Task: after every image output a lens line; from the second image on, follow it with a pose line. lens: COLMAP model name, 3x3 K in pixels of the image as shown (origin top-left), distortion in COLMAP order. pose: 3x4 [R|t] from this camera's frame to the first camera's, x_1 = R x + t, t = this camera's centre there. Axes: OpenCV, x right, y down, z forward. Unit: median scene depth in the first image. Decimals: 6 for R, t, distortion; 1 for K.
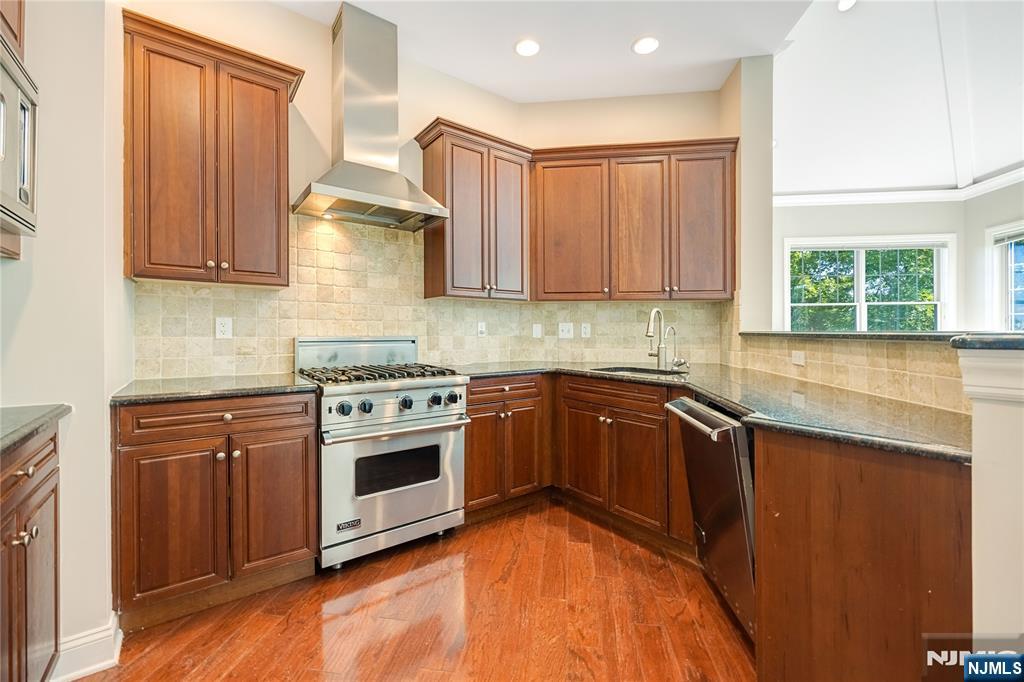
lens RADIAL K [[416.8, 0, 508.1], [0, 416.8, 331.3], [0, 0, 1]] dist [0.013966, -0.000371]
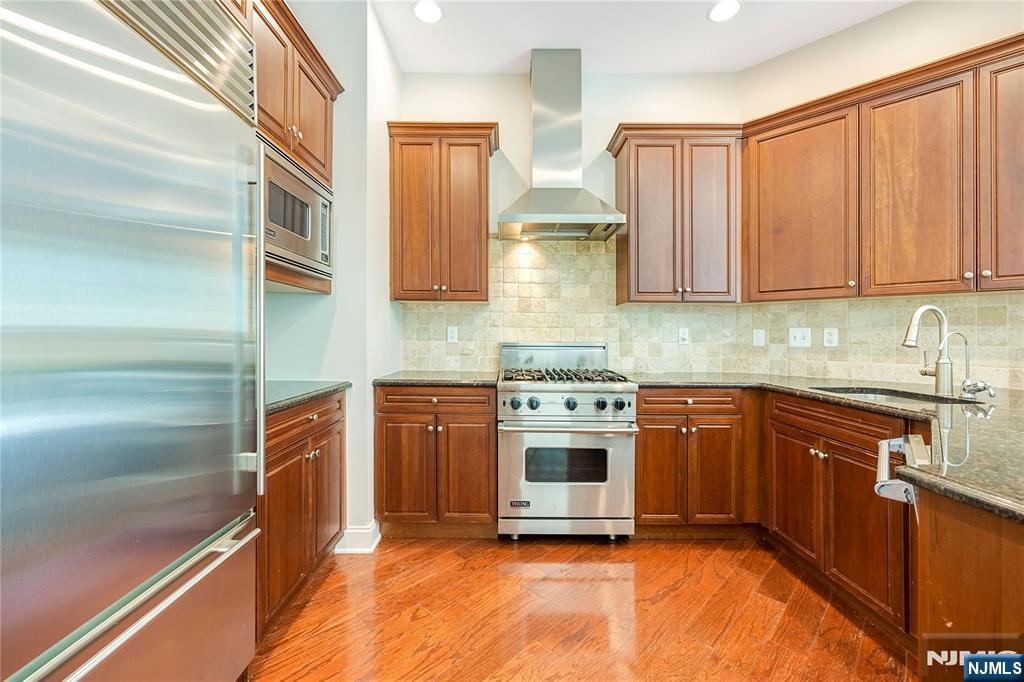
lens RADIAL K [[416.8, 0, 506.8], [0, 416.8, 339.2], [0, 0, 1]] dist [0.013966, -0.000371]
pose [[0.808962, 0.005818, -0.587833, 0.230423], [-0.003089, 0.999979, 0.005645, -0.001718], [0.587853, -0.002751, 0.808963, 0.035776]]
